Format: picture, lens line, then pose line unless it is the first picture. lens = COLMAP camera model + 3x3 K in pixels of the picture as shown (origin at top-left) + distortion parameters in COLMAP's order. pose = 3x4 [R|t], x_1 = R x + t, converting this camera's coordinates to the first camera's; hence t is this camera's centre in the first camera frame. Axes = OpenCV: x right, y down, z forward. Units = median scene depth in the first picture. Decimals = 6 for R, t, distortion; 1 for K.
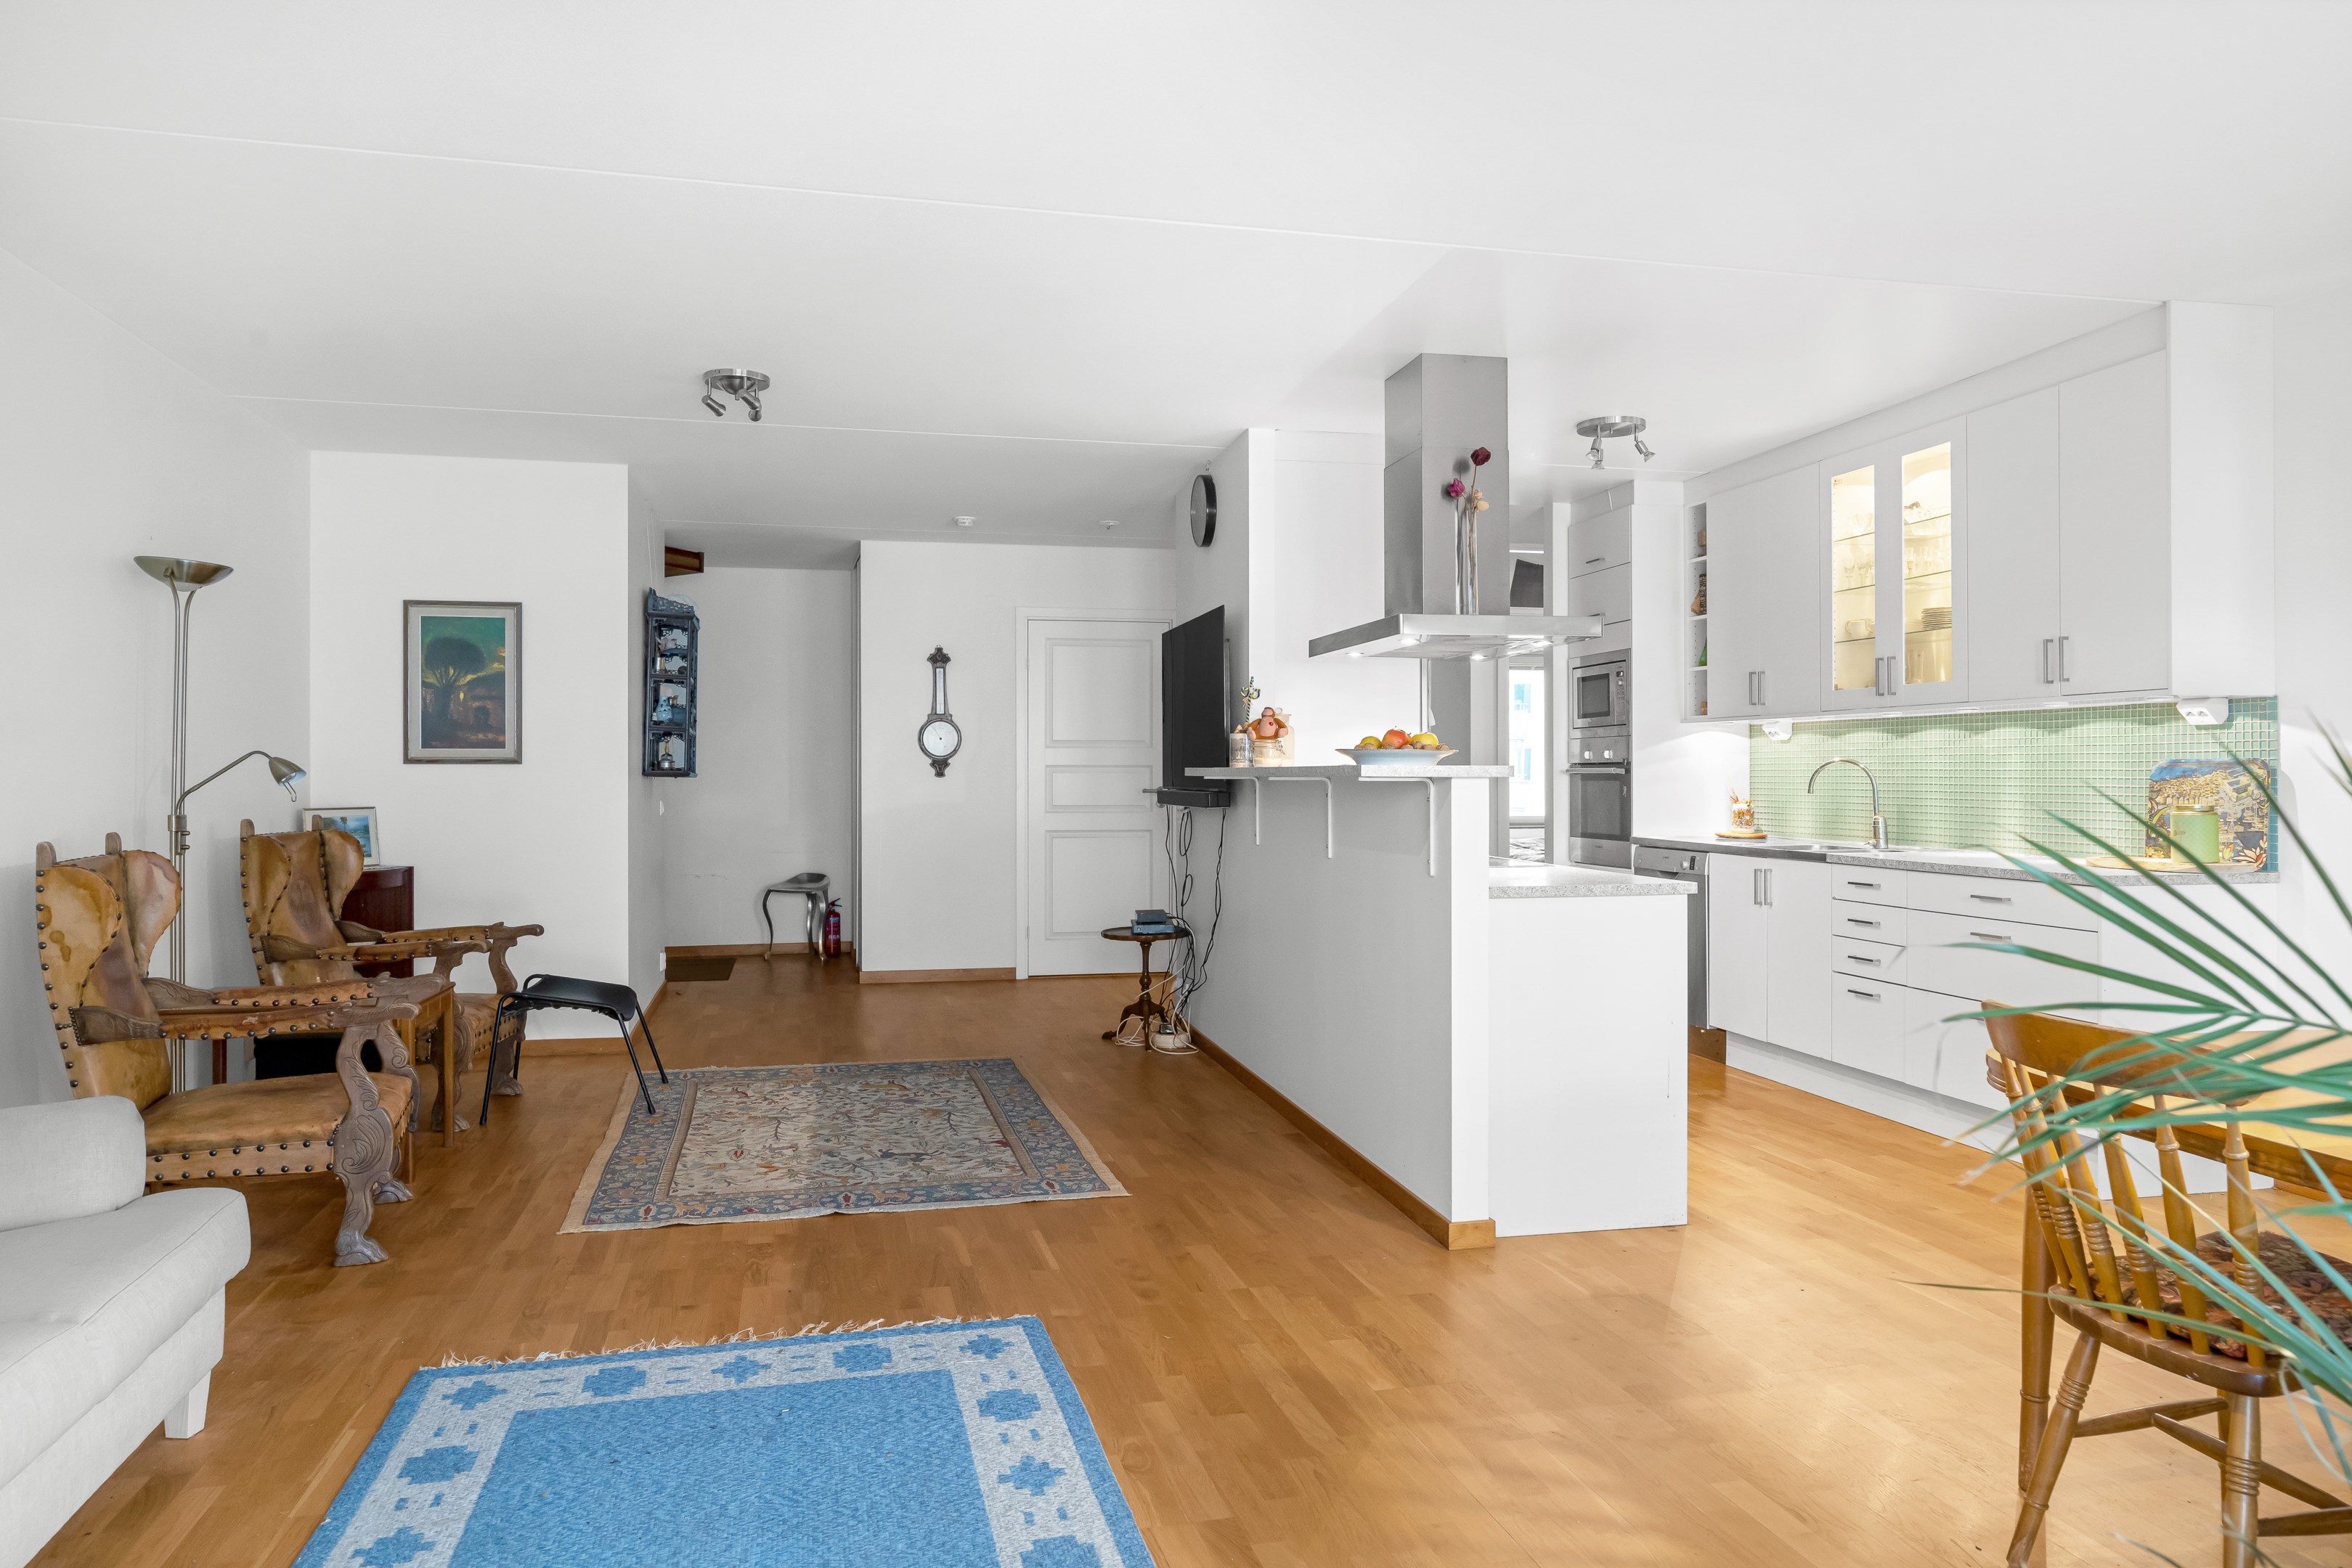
lens RADIAL K [[1546.6, 0, 1179.0], [0, 1546.6, 778.9], [0, 0, 1]] dist [-0.009747, 0.000705]
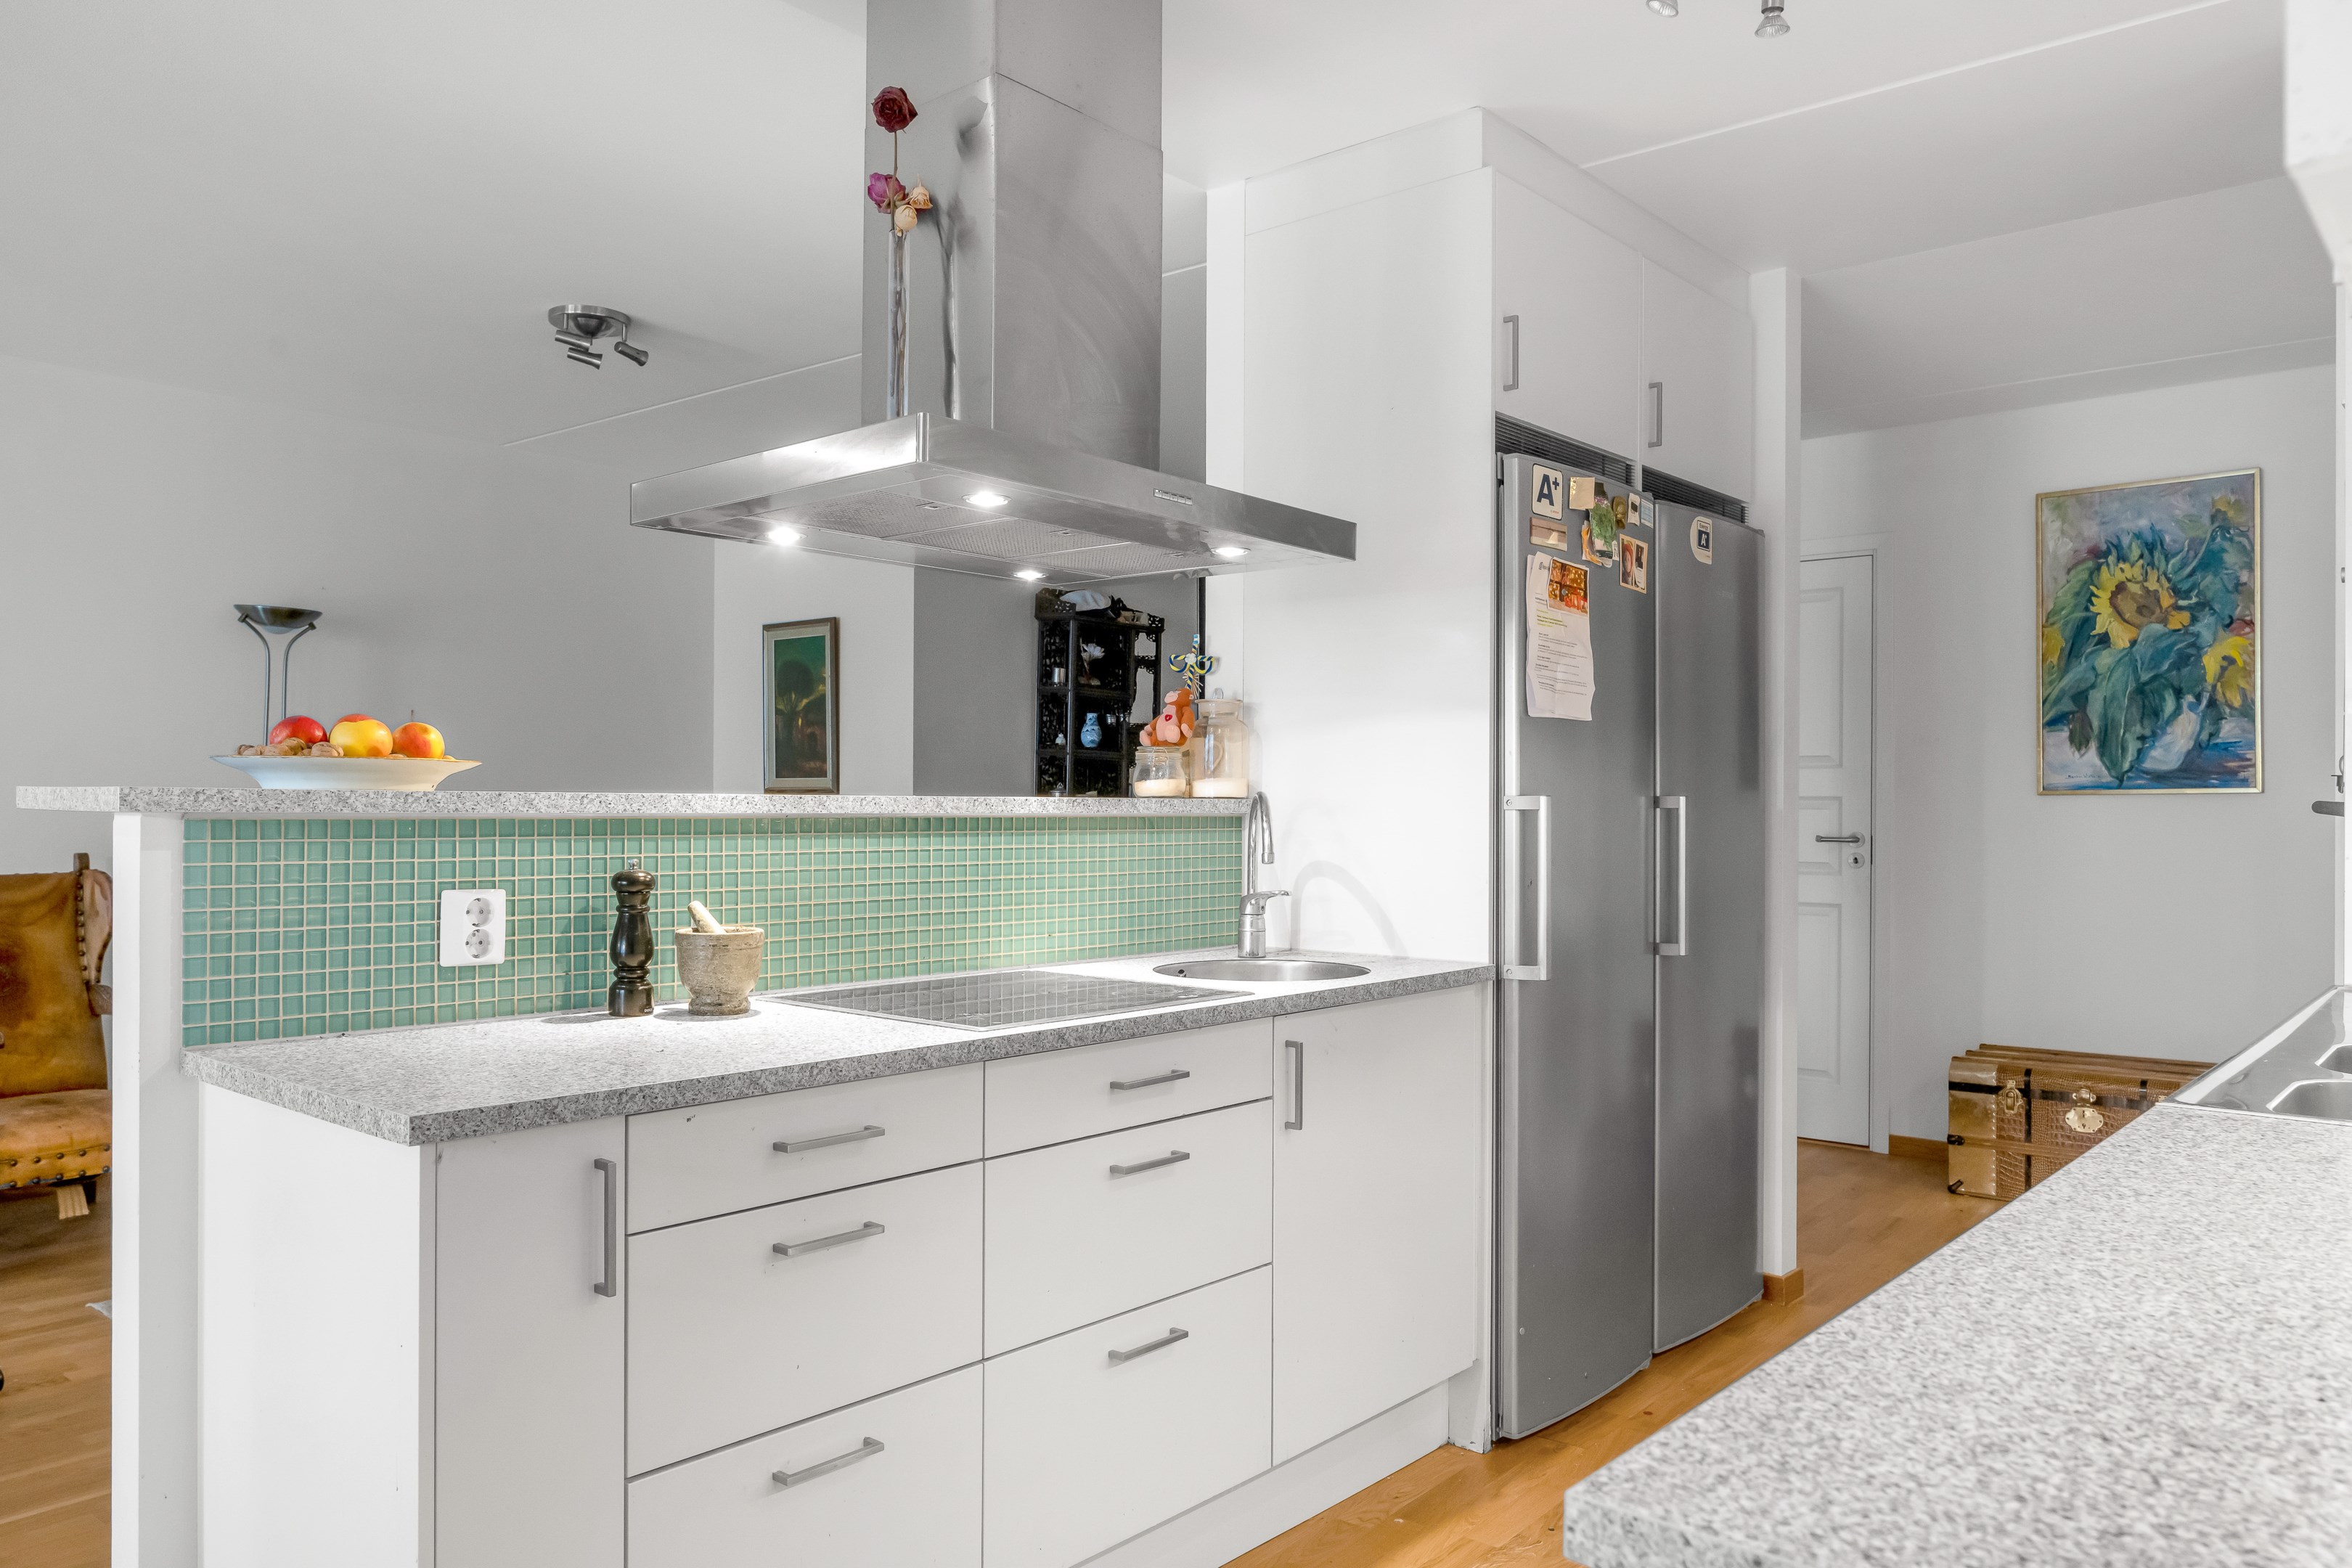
lens RADIAL K [[1659.4, 0, 1181.2], [0, 1659.4, 782.5], [0, 0, 1]] dist [-0.007579, -0.001394]
pose [[0.594912, -0.007642, -0.803754, 0.542571], [-0.008295, 0.999843, -0.015646, -0.003320], [0.803748, 0.015975, 0.594755, 0.657212]]
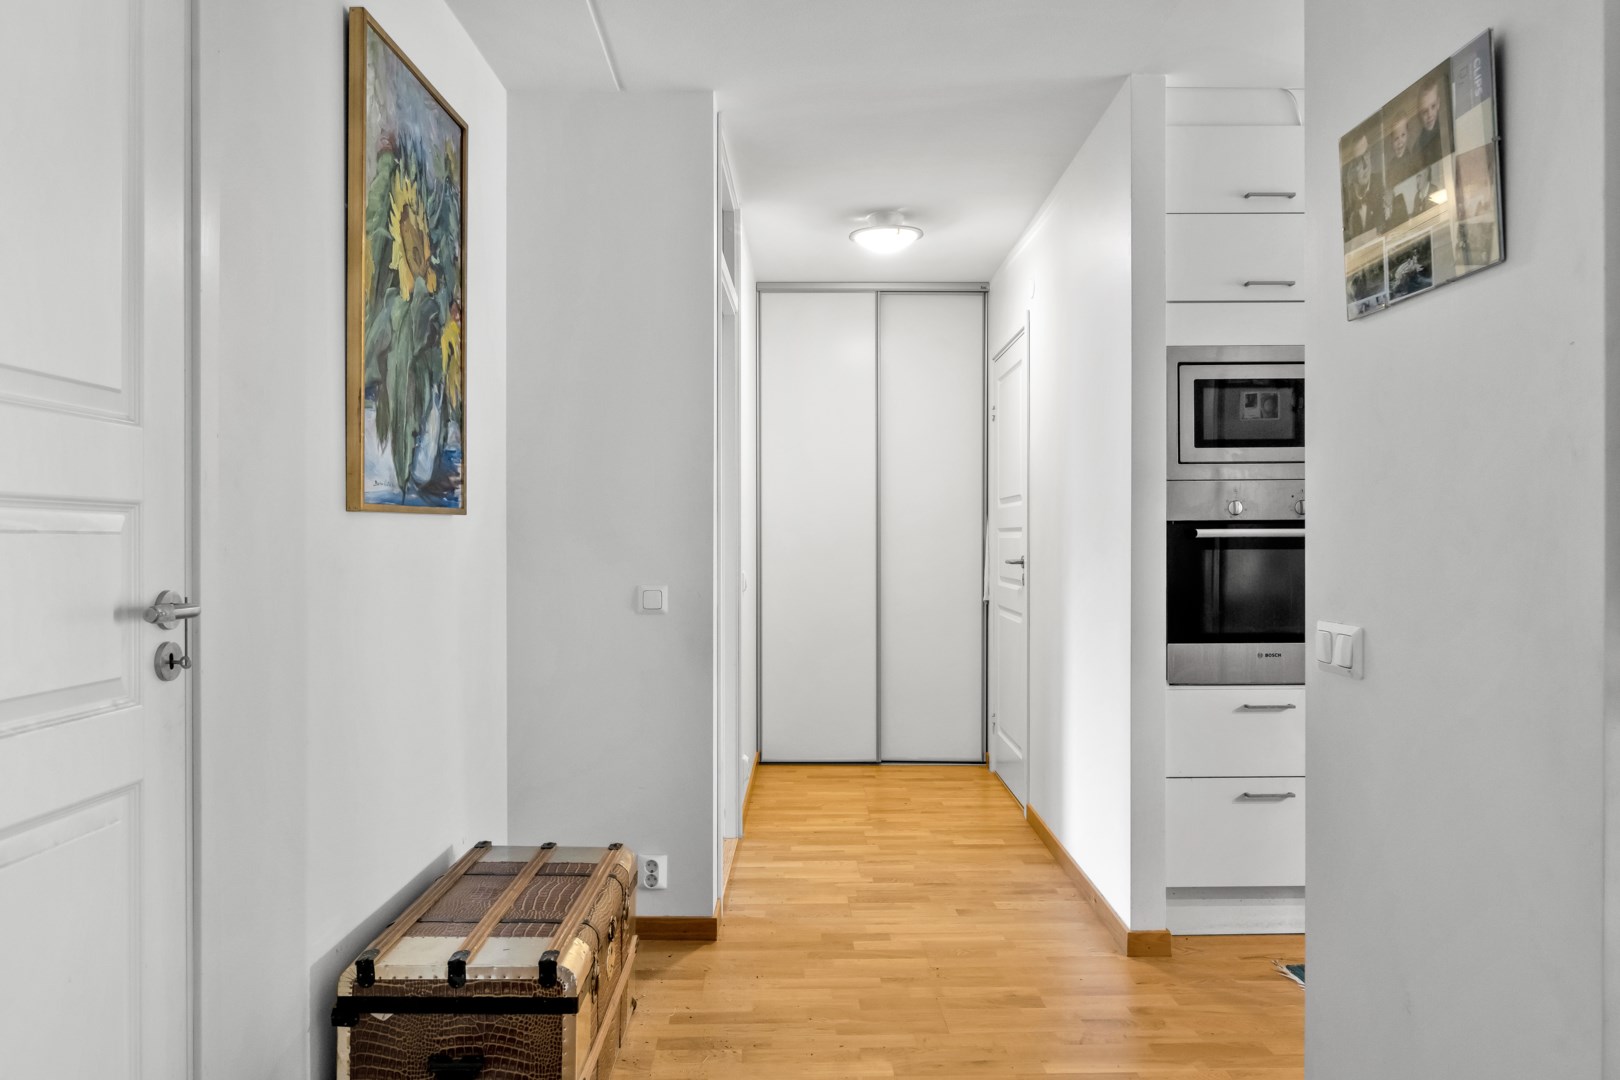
lens RADIAL K [[1096.6, 0, 810.0], [0, 1096.6, 540.0], [0, 0, 1]] dist [-0.005847, 0.000350]
pose [[0.213337, 0.001920, 0.976977, -0.245351], [0.003571, 0.999990, -0.002745, -0.003402], [-0.976972, 0.004075, 0.213328, 1.370931]]
